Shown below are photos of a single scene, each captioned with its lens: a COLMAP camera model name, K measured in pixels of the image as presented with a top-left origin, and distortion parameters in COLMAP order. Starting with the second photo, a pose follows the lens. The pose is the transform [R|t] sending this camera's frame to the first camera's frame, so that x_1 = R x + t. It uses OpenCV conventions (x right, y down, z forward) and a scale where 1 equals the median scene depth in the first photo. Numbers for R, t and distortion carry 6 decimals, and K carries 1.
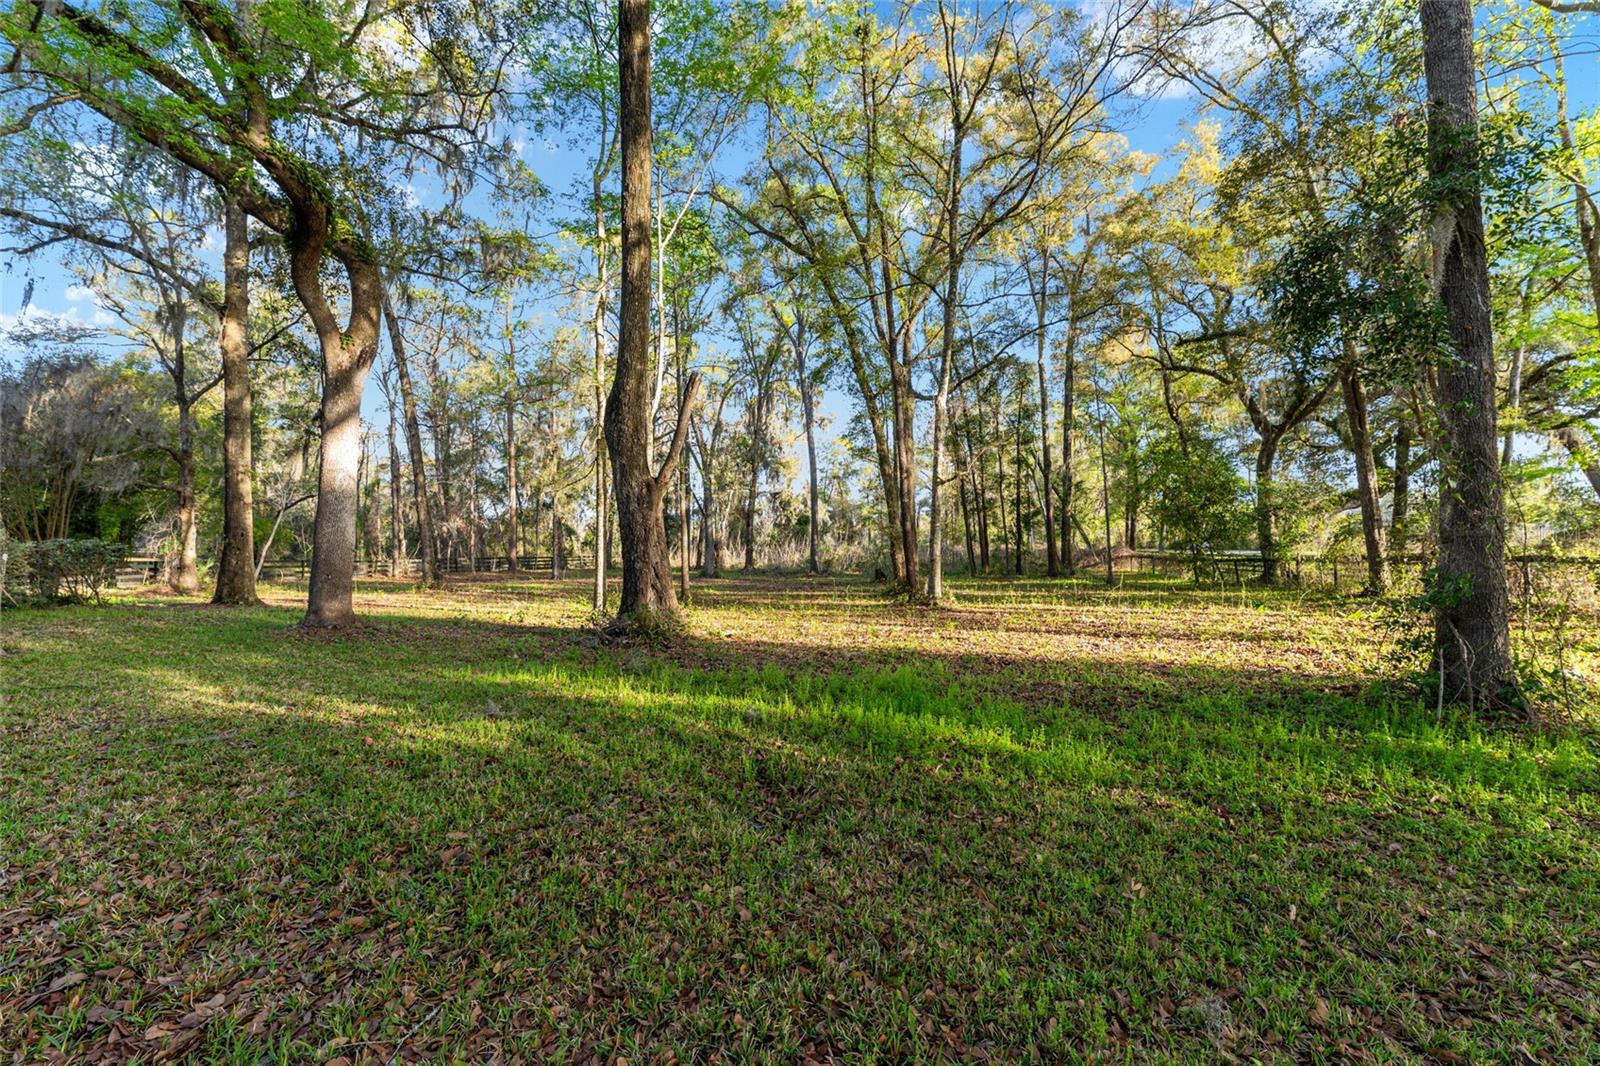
lens RADIAL K [[633.1, 0, 799.9], [0, 633.1, 535.5], [0, 0, 1]] dist [-0.000201, 0.000009]
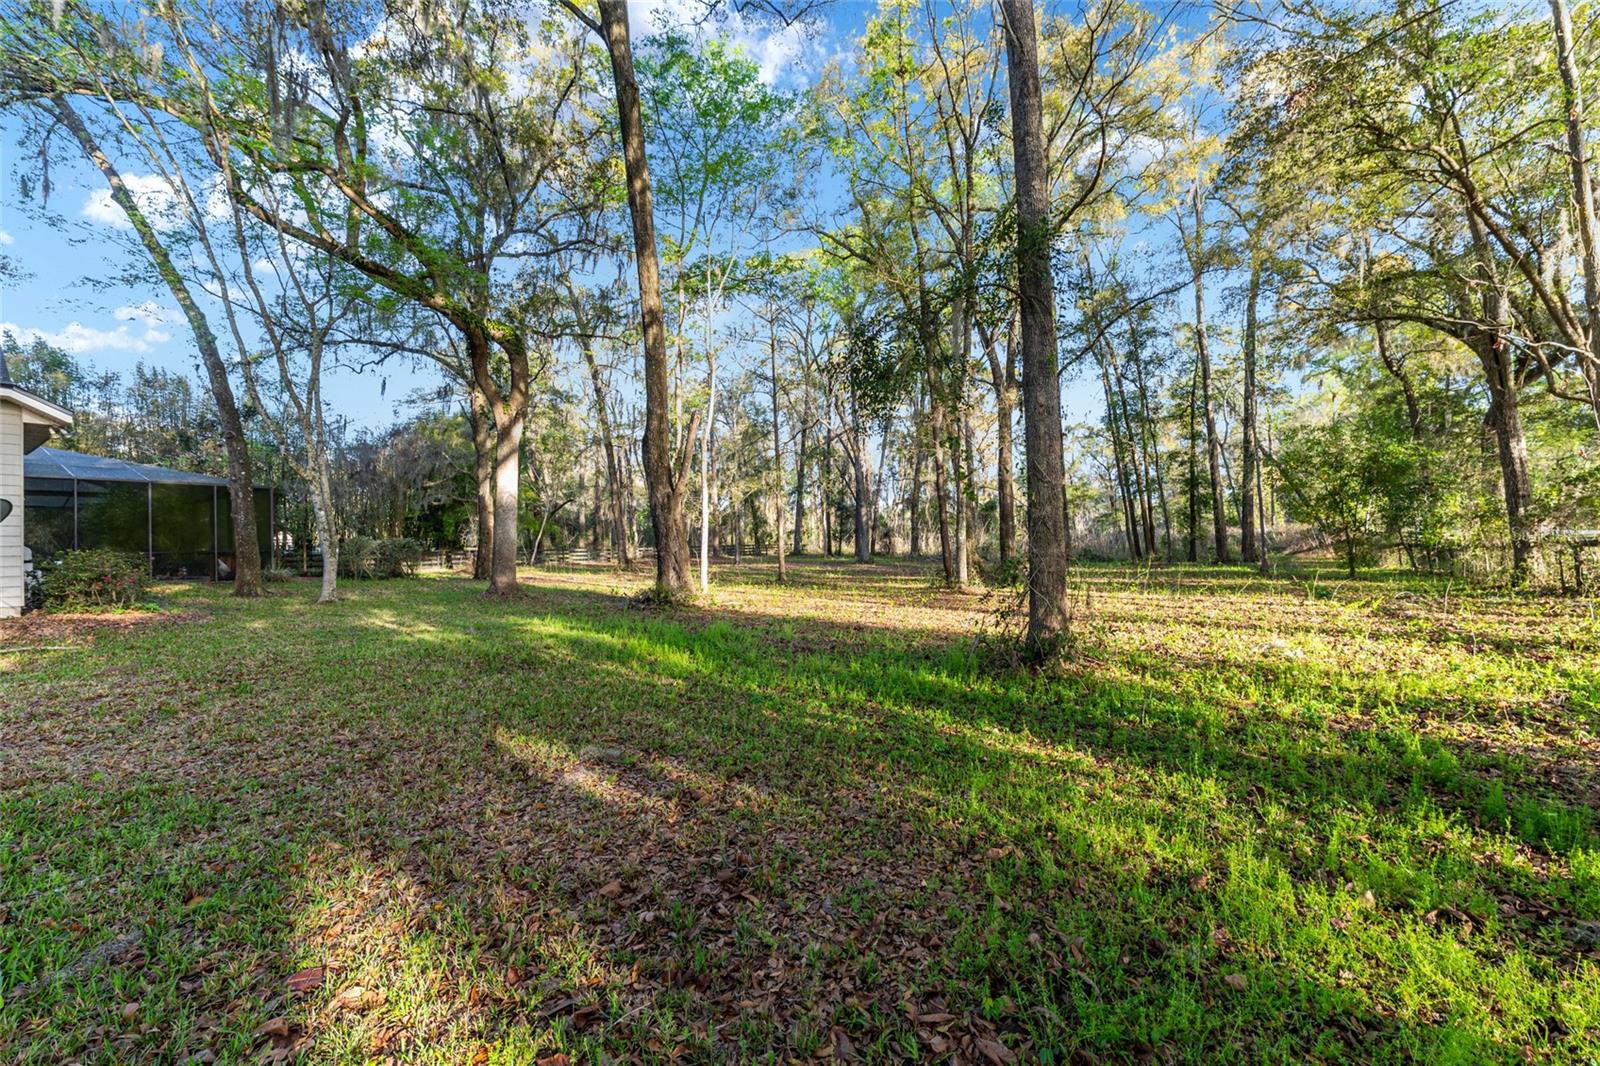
lens RADIAL K [[633.1, 0, 800.4], [0, 633.1, 535.3], [0, 0, 1]] dist [-0.000201, 0.000009]
pose [[0.929111, -0.011164, -0.369632, 0.369752], [0.019151, 0.999656, 0.017947, -0.007605], [0.369304, -0.023754, 0.929005, -0.125010]]
